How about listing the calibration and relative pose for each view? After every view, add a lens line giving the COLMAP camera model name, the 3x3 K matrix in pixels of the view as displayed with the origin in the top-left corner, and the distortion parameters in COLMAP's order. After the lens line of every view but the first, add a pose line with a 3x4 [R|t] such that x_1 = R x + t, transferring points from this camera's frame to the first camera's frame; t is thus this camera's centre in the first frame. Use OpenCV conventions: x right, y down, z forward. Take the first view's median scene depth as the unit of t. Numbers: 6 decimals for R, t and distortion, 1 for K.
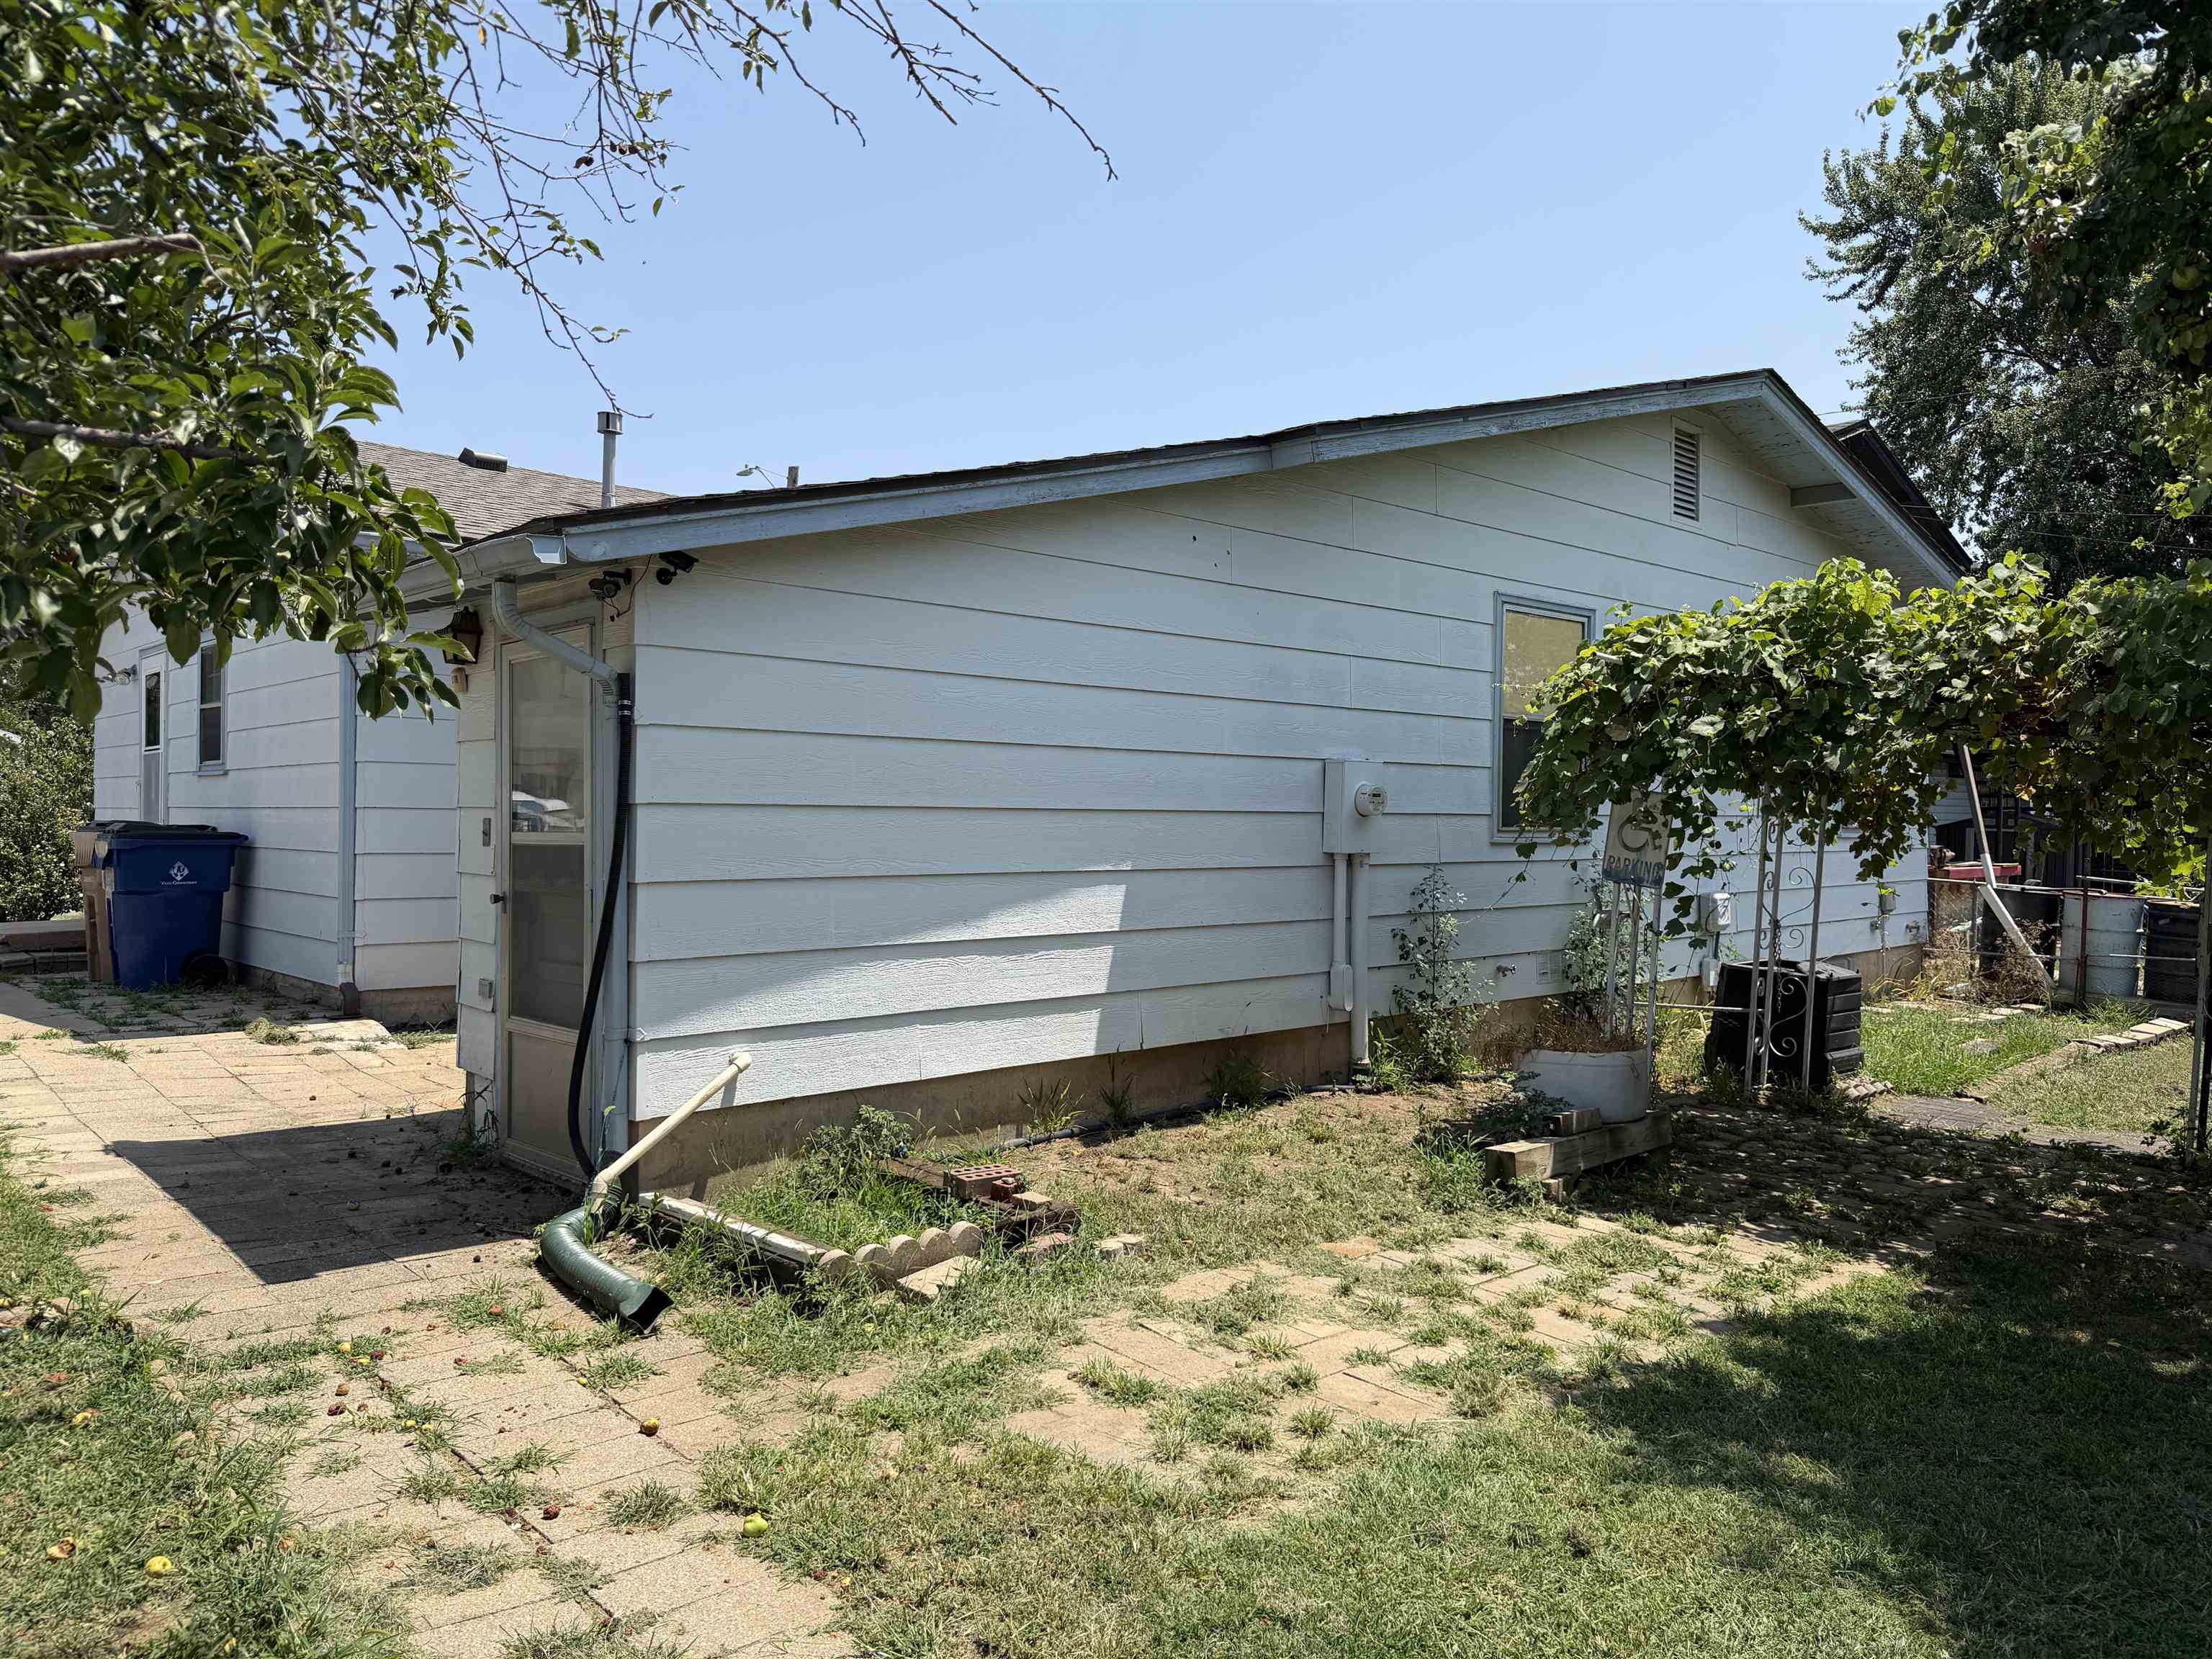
lens RADIAL K [[1559.9, 0, 1110.0], [0, 1559.9, 833.7], [0, 0, 1]] dist [-0.002383, -0.002518]
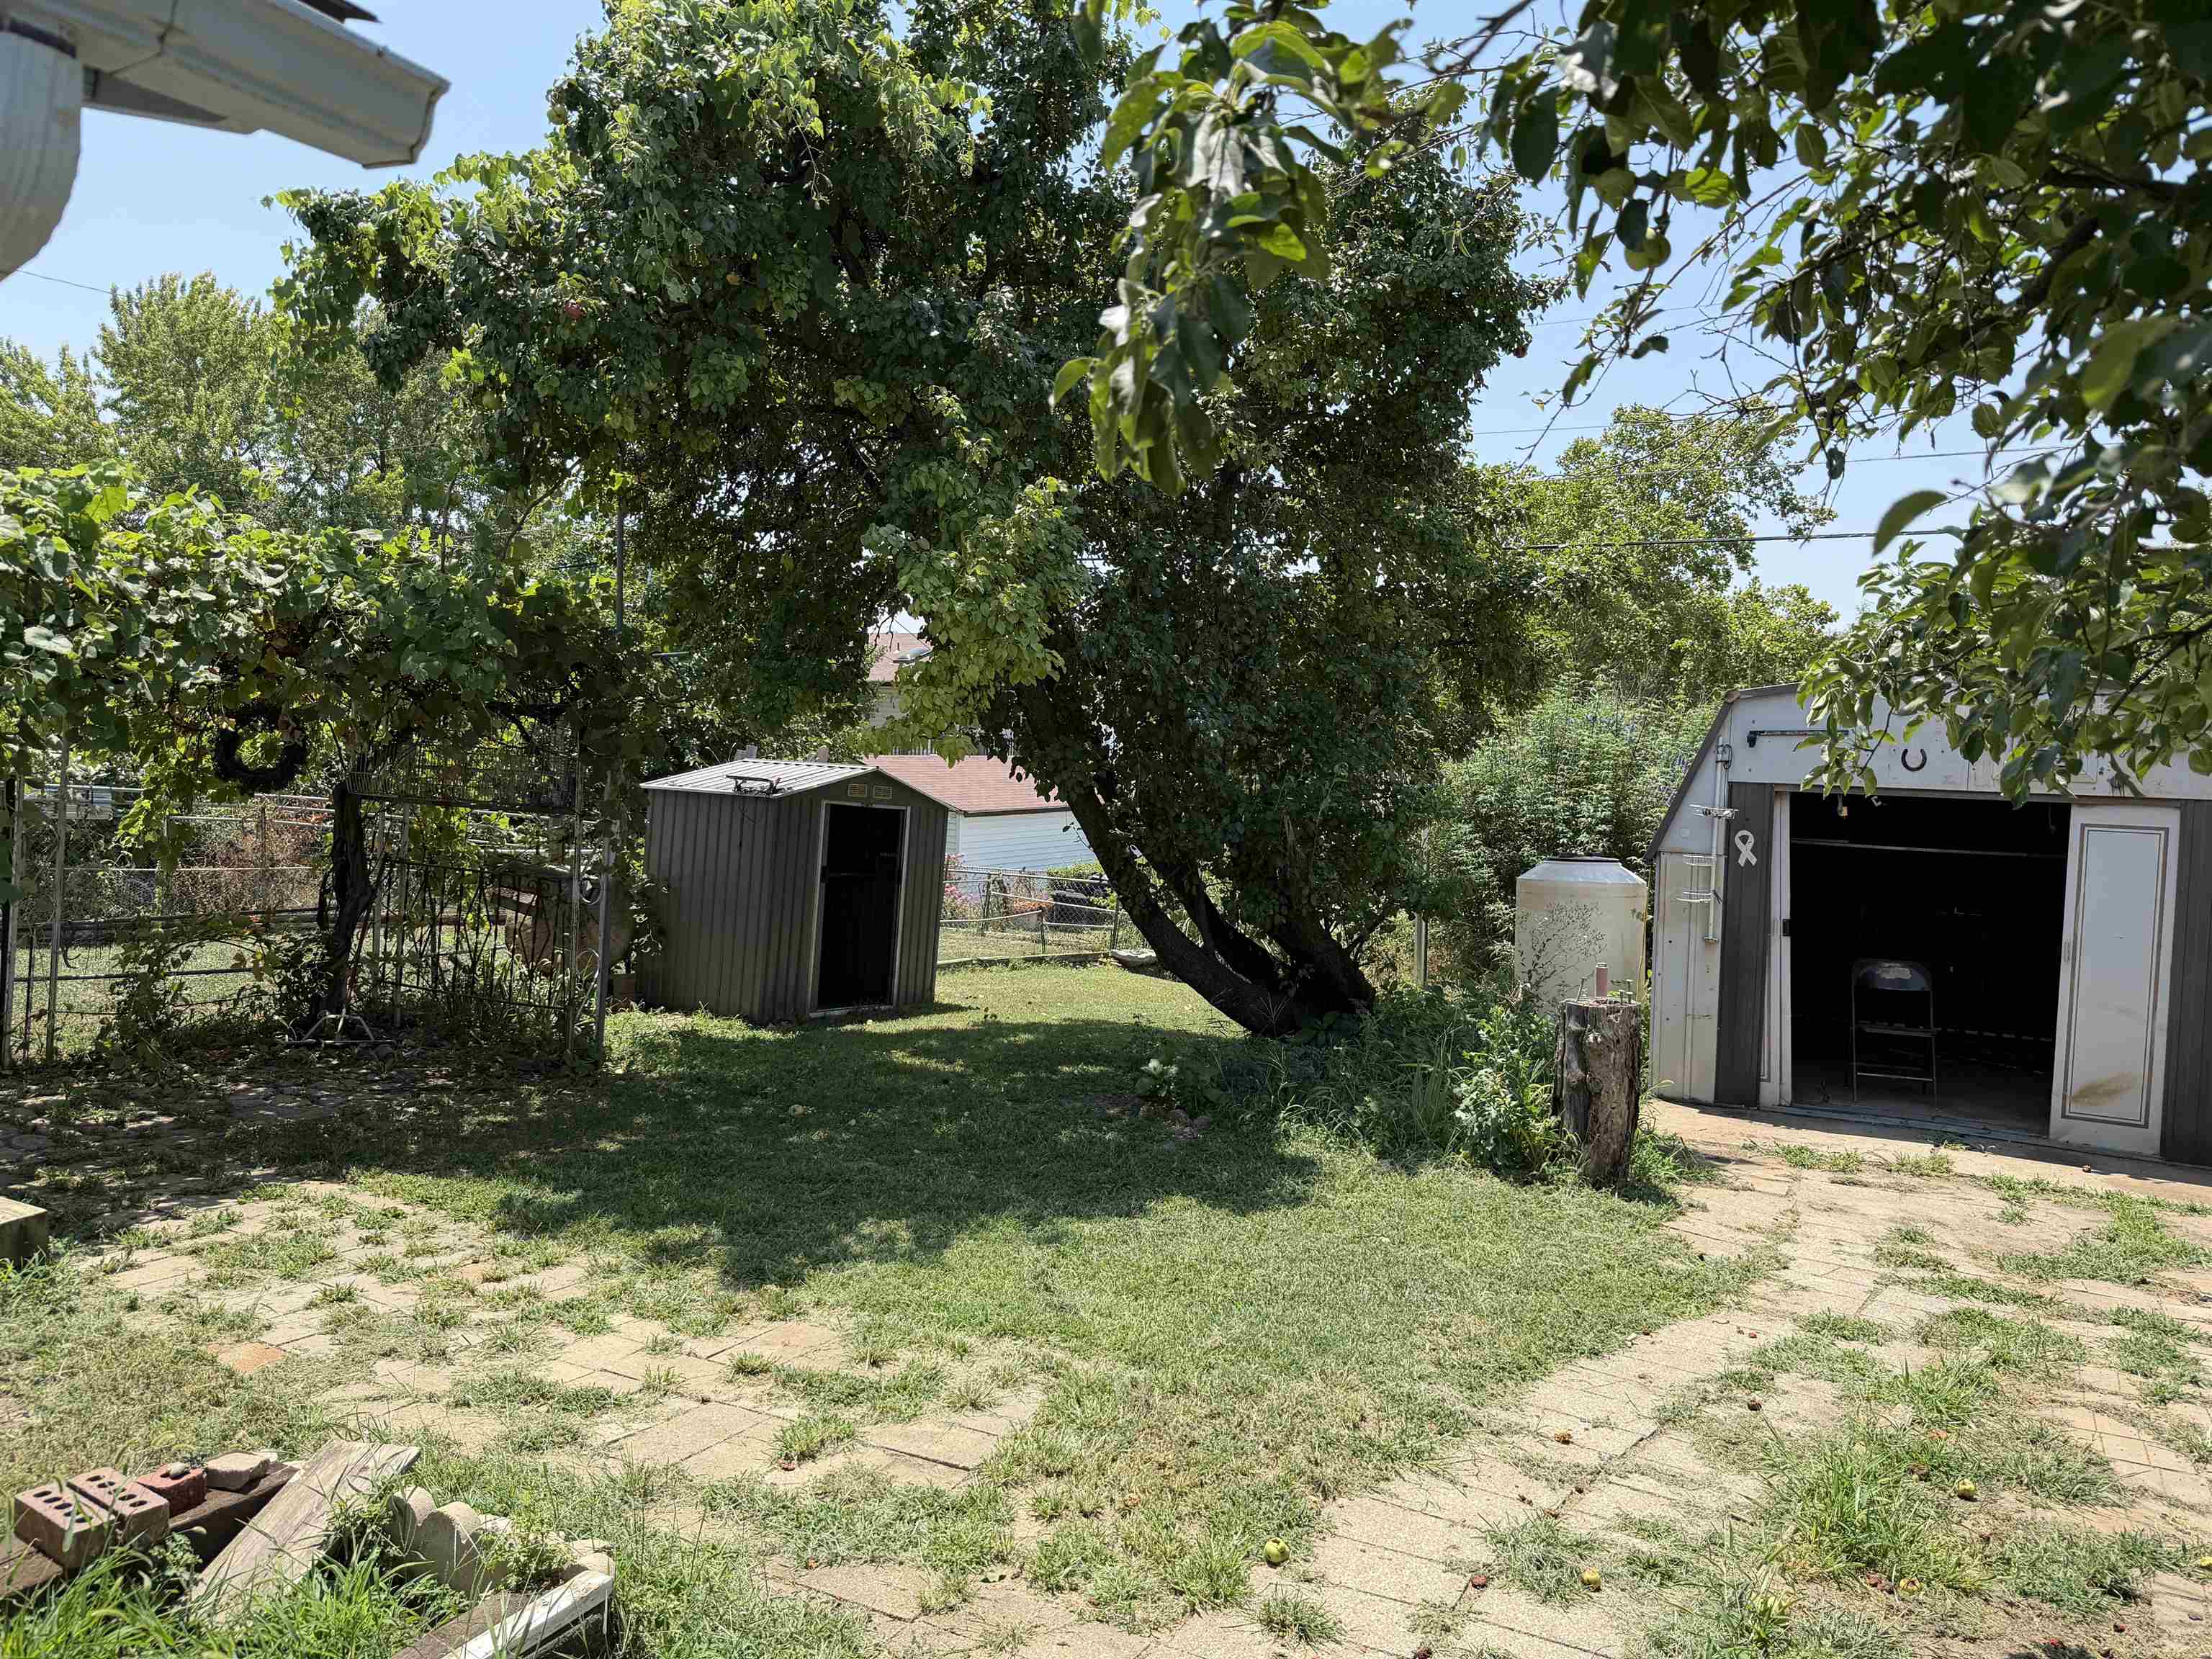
lens RADIAL K [[1559.9, 0, 1110.5], [0, 1559.9, 831.9], [0, 0, 1]] dist [-0.002383, -0.002518]
pose [[-0.336729, -0.066601, 0.939243, -0.825806], [-0.043349, 0.997534, 0.055194, -0.049219], [-0.940603, -0.022130, -0.338786, 1.088998]]
